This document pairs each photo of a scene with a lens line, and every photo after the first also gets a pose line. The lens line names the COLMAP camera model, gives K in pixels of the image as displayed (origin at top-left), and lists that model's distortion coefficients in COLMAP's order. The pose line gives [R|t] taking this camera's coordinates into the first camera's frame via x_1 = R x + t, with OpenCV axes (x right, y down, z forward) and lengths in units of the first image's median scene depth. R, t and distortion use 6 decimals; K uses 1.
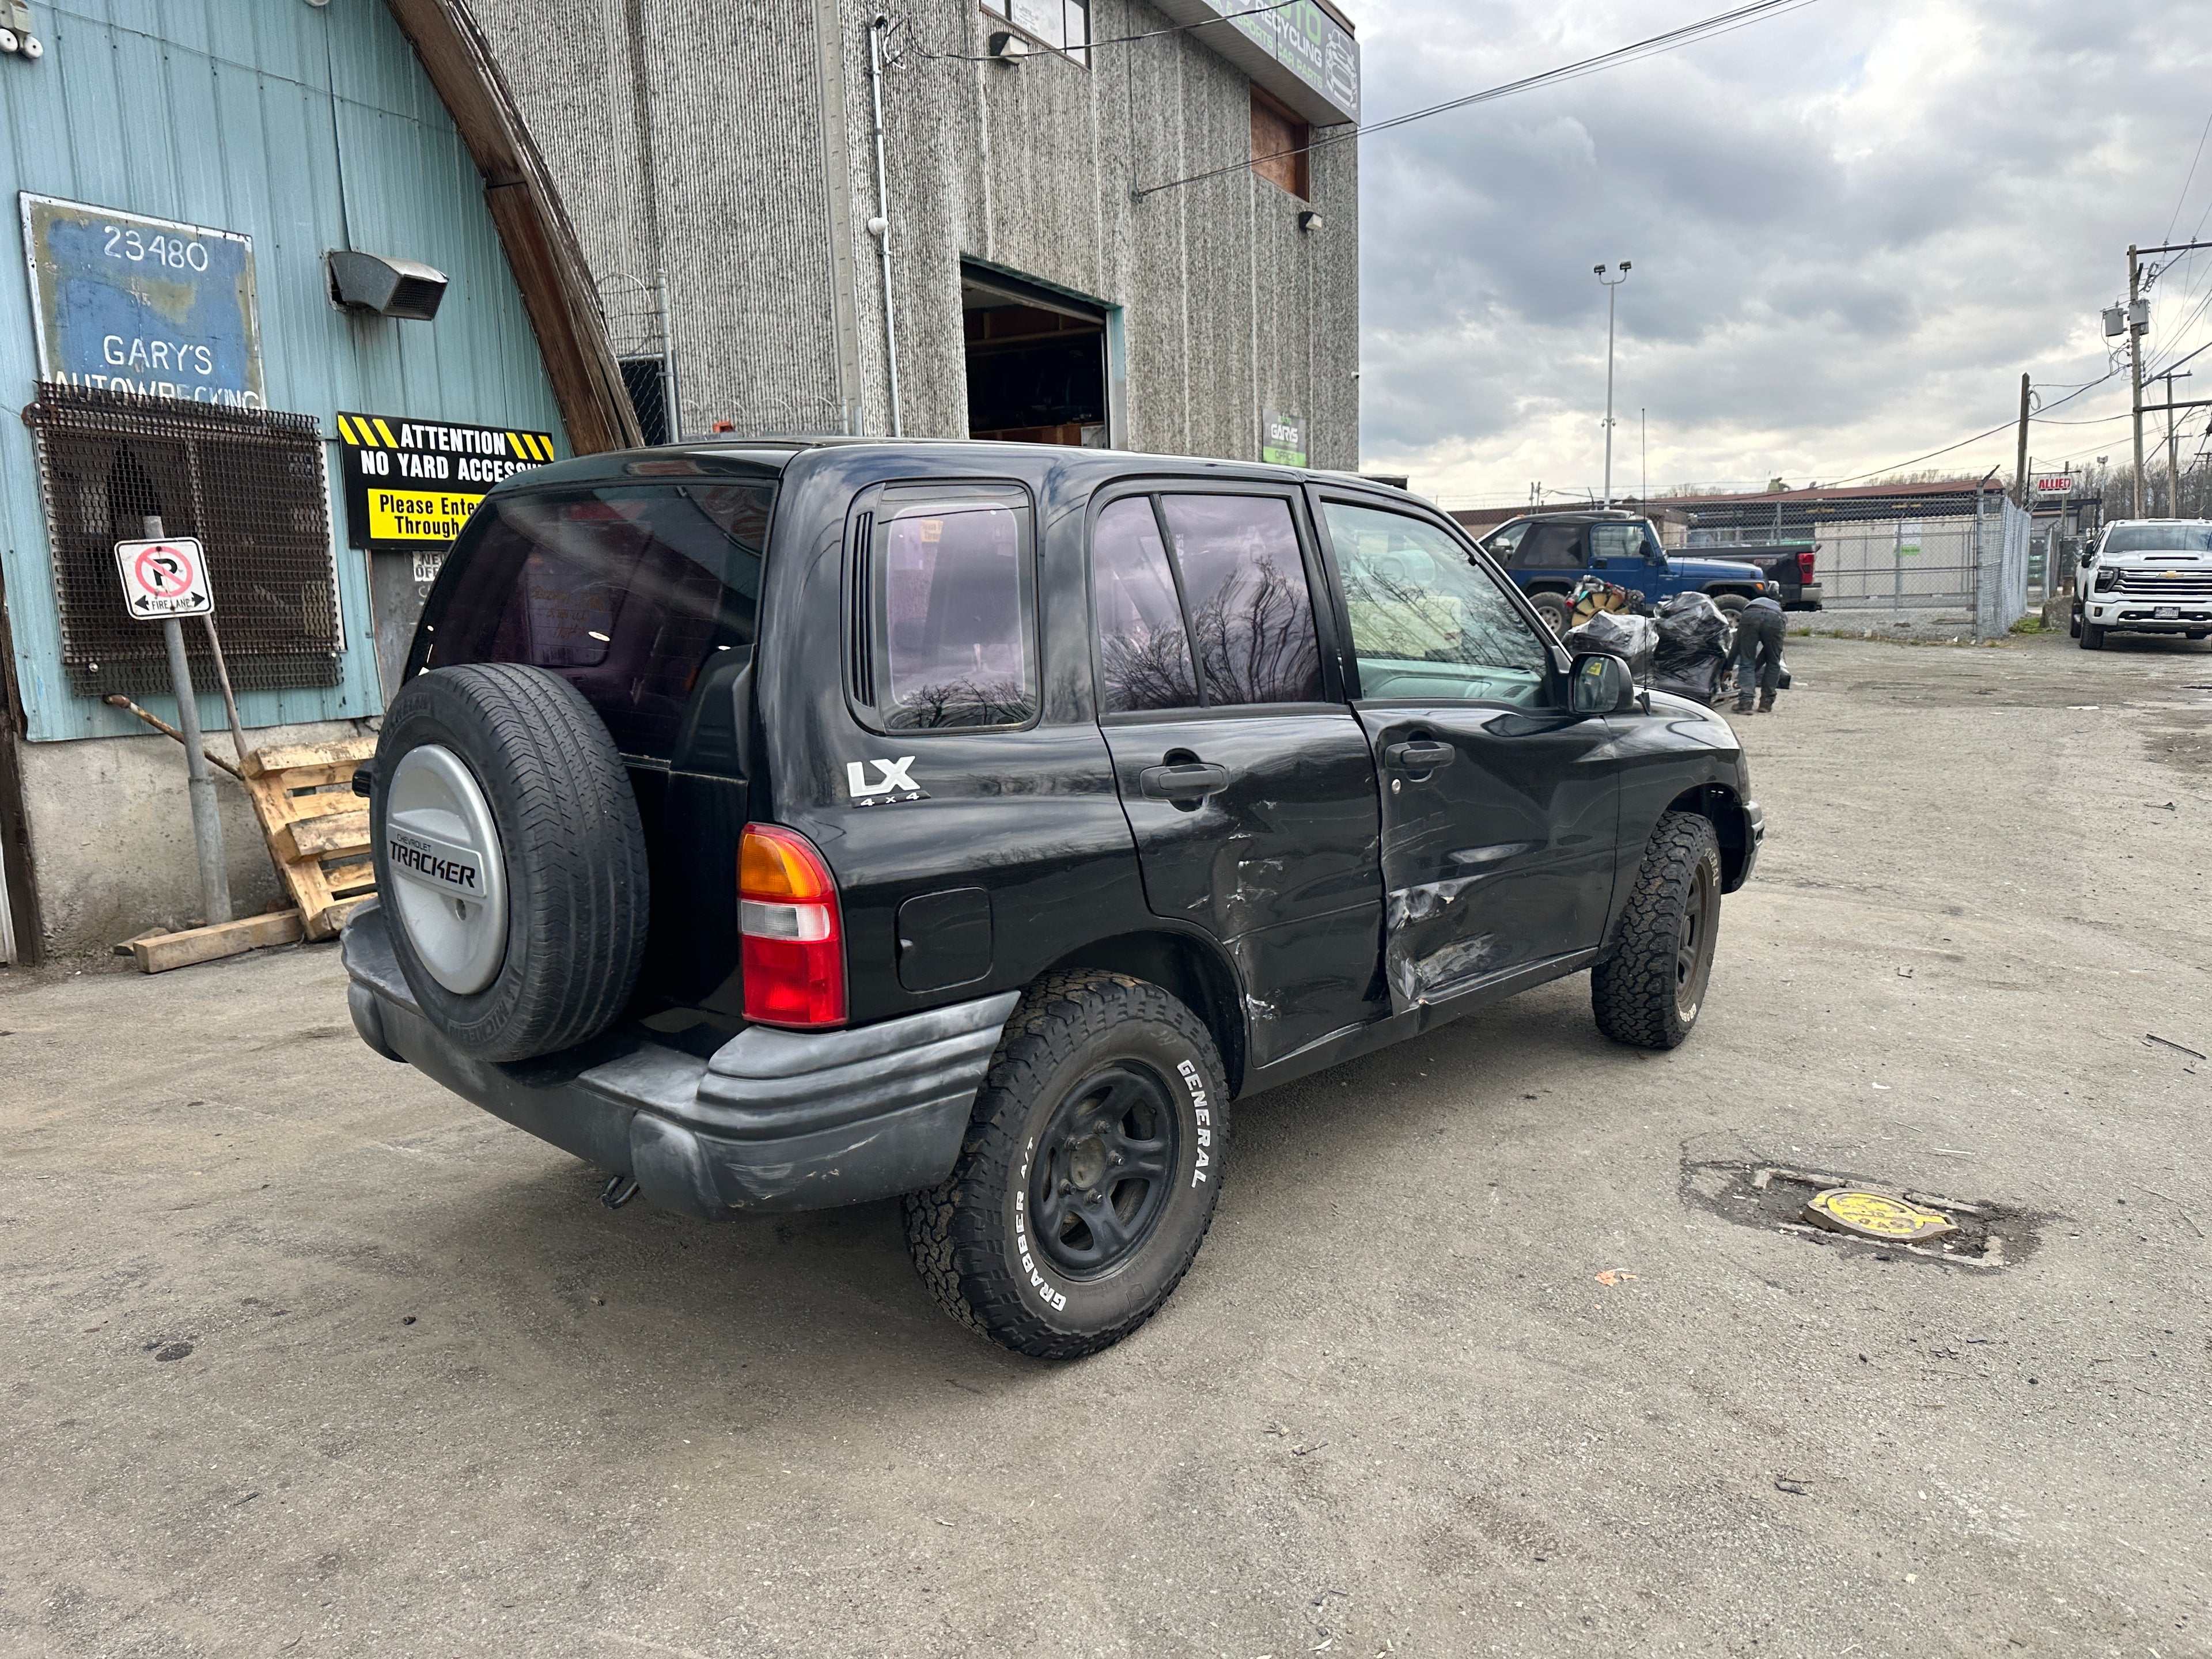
lens RADIAL K [[1556.0, 0, 1115.0], [0, 1556.0, 839.0], [0, 0, 1]] dist [0.034103, -0.035234]
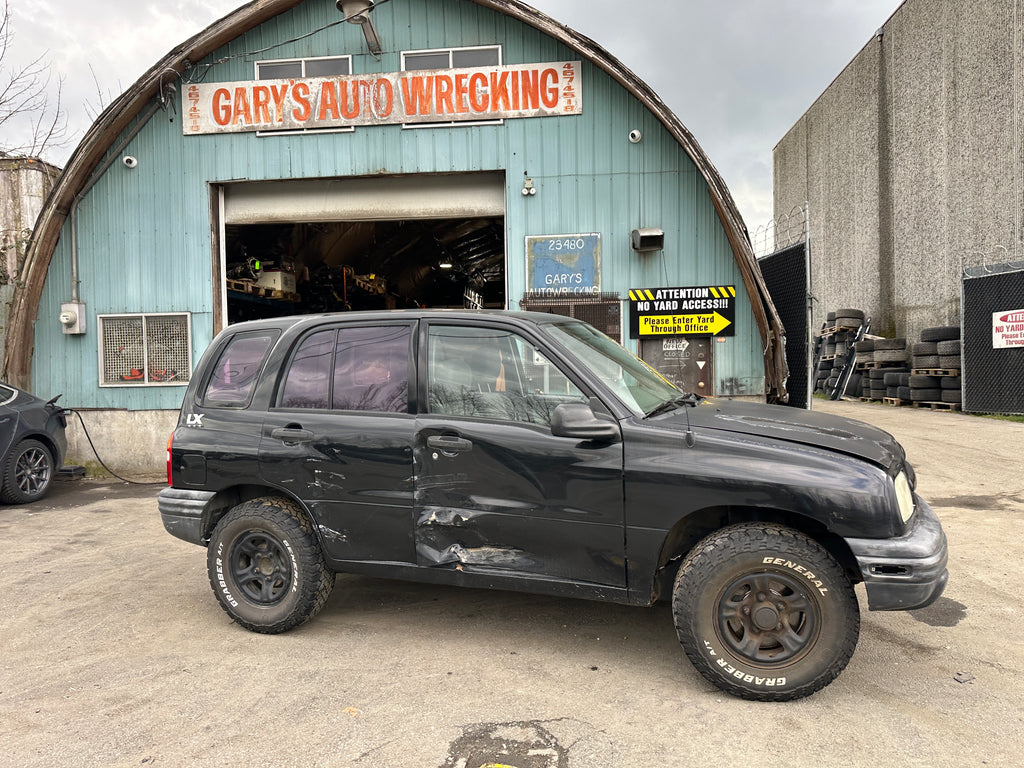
lens RADIAL K [[715.0, 0, 515.1], [0, 715.0, 388.3], [0, 0, 1]] dist [0.066411, -0.088020]
pose [[0.378670, 0.045067, -0.924434, 0.634977], [-0.132741, 0.991132, -0.006056, -0.076725], [0.915963, 0.125004, 0.381295, 0.407822]]
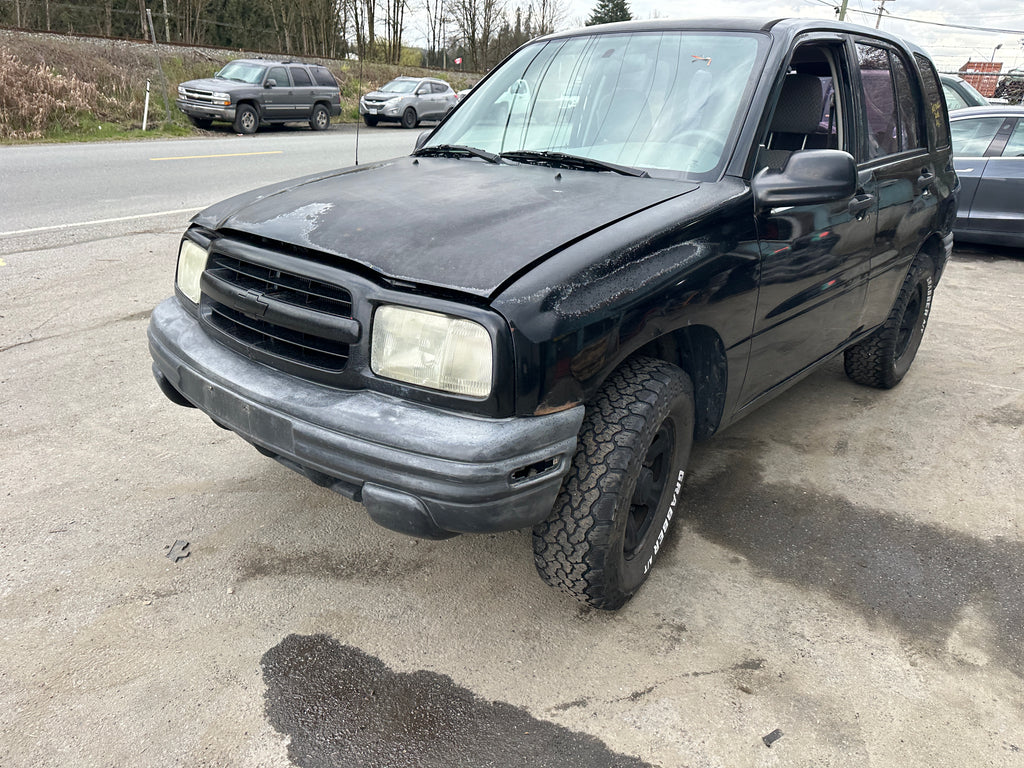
lens RADIAL K [[717.5, 0, 516.5], [0, 717.5, 389.4], [0, 0, 1]] dist [0.056394, -0.076568]
pose [[-0.999162, -0.011922, -0.039145, 0.153487], [-0.030560, 0.853567, 0.520085, -0.185688], [0.027213, 0.520846, -0.853217, 1.165955]]
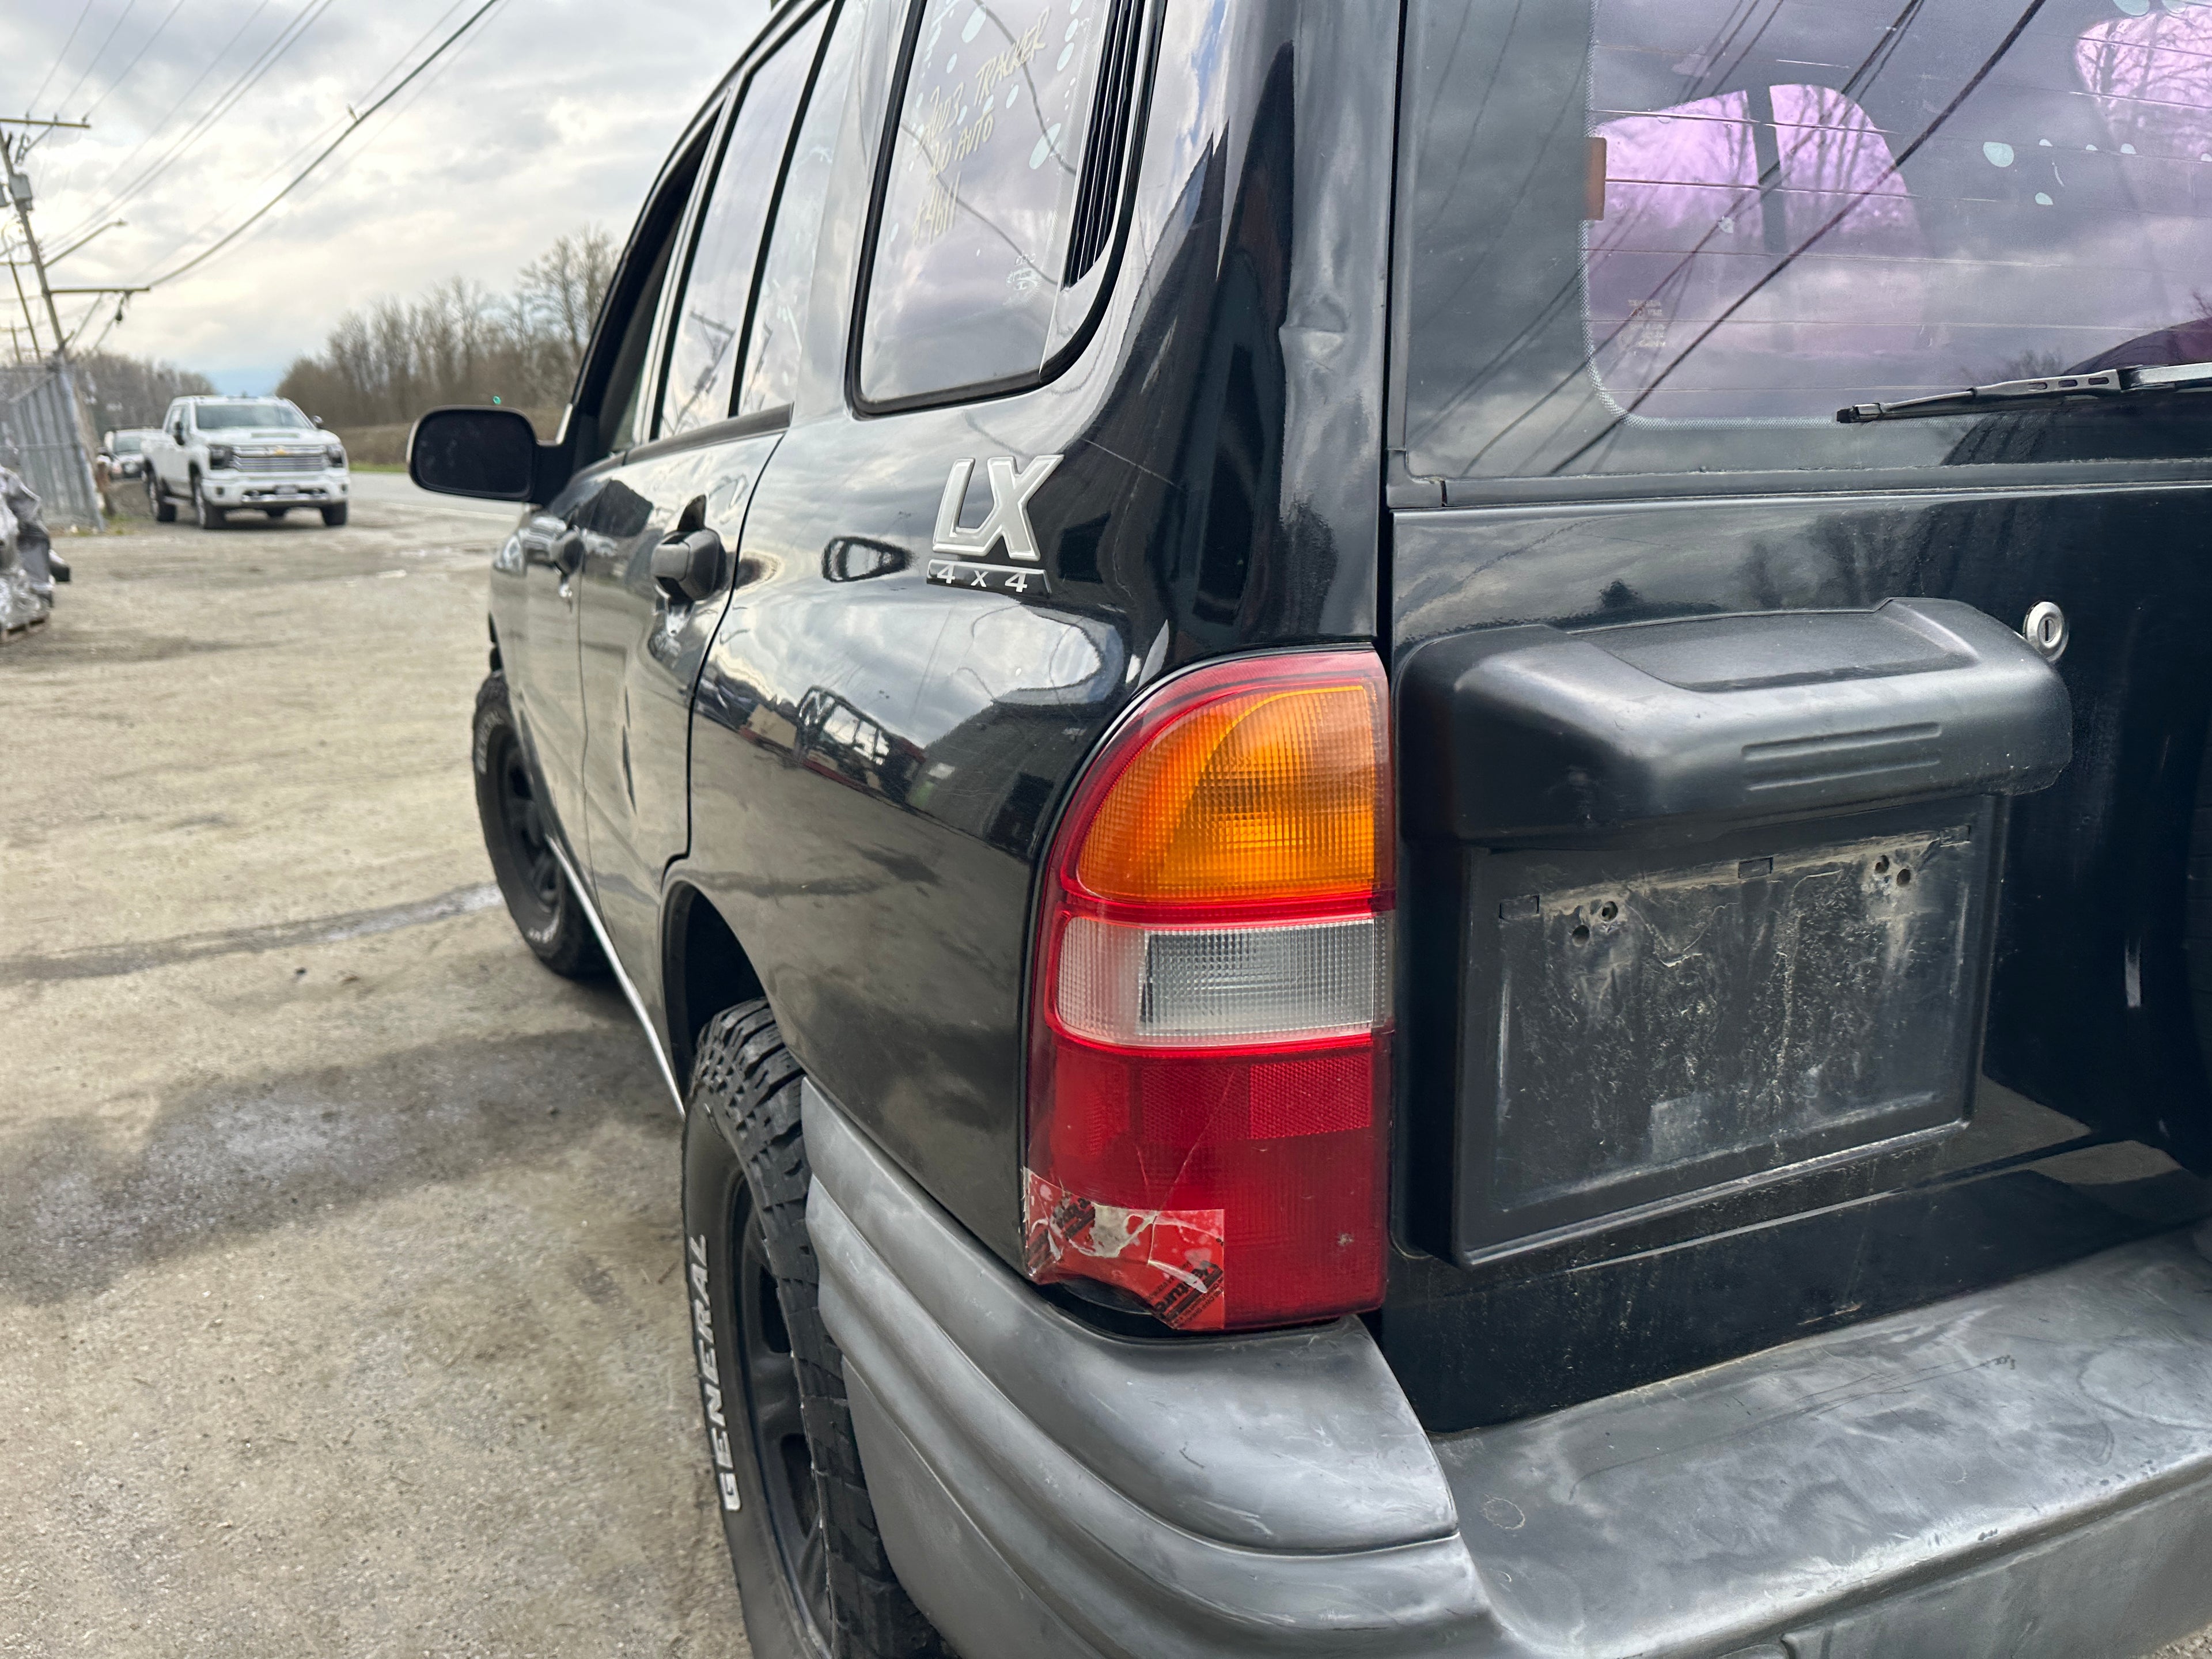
lens RADIAL K [[1577.5, 0, 1116.4], [0, 1577.5, 808.9], [0, 0, 1]] dist [-0.008209, 0.001165]
pose [[0.362598, -0.210121, 0.907949, -0.353523], [0.172259, 0.972575, 0.156284, -0.038845], [-0.915887, 0.099734, 0.388849, 0.503733]]
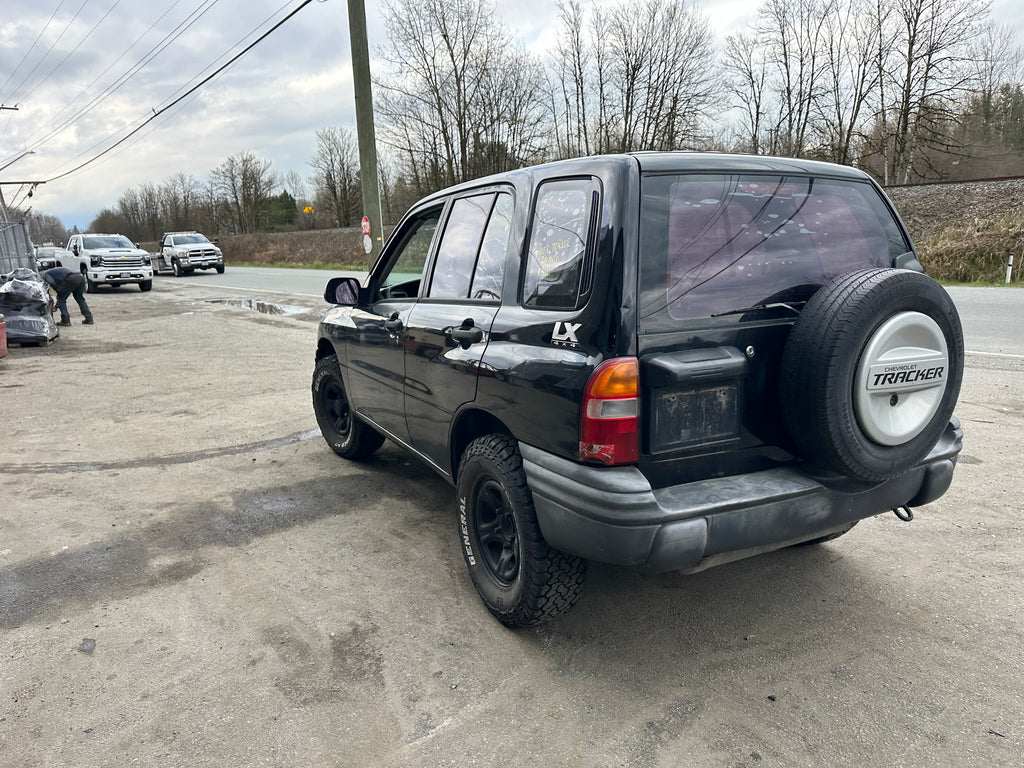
lens RADIAL K [[714.1, 0, 514.8], [0, 714.1, 393.9], [0, 0, 1]] dist [0.061239, -0.077540]
pose [[0.320675, -0.191037, 0.927724, -0.566562], [0.180365, 0.973844, 0.138189, -0.067851], [-0.929858, 0.123016, 0.346744, 0.469526]]
